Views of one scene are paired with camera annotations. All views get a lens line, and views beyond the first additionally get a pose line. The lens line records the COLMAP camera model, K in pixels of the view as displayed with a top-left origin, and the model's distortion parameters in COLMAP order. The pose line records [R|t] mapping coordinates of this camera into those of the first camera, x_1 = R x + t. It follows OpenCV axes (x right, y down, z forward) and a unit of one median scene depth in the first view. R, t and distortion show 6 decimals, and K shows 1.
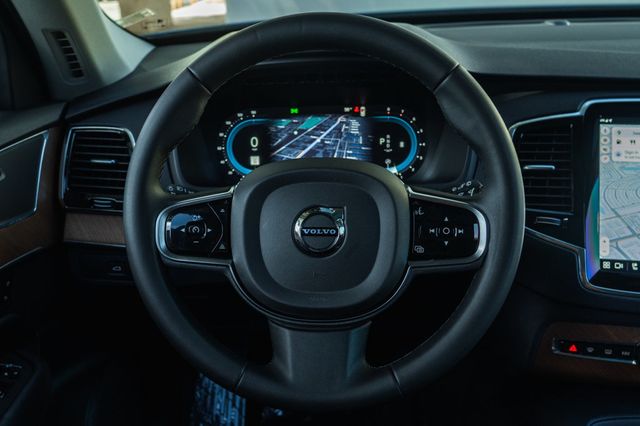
lens RADIAL K [[604.7, 0, 285.8], [0, 604.7, 248.3], [0, 0, 1]] dist [-0.012444, -0.005371]
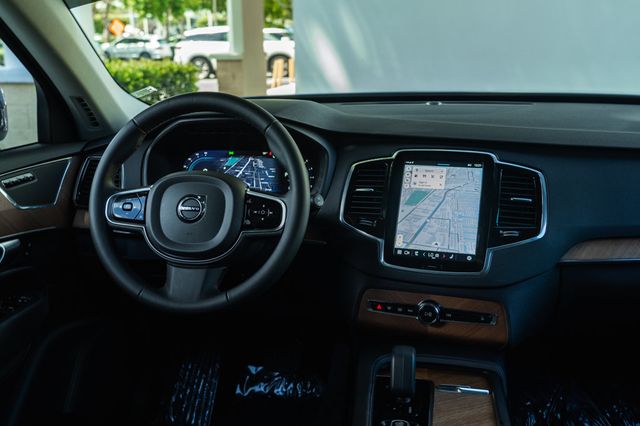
lens RADIAL K [[611.8, 0, 320.0], [0, 611.8, 213.0], [0, 0, 1]] dist [0.012830, 0.011545]
pose [[0.994297, 0.046350, -0.096049, 0.473133], [-0.062558, 0.982880, -0.173299, 0.212920], [0.086372, 0.178319, 0.980175, -0.570282]]
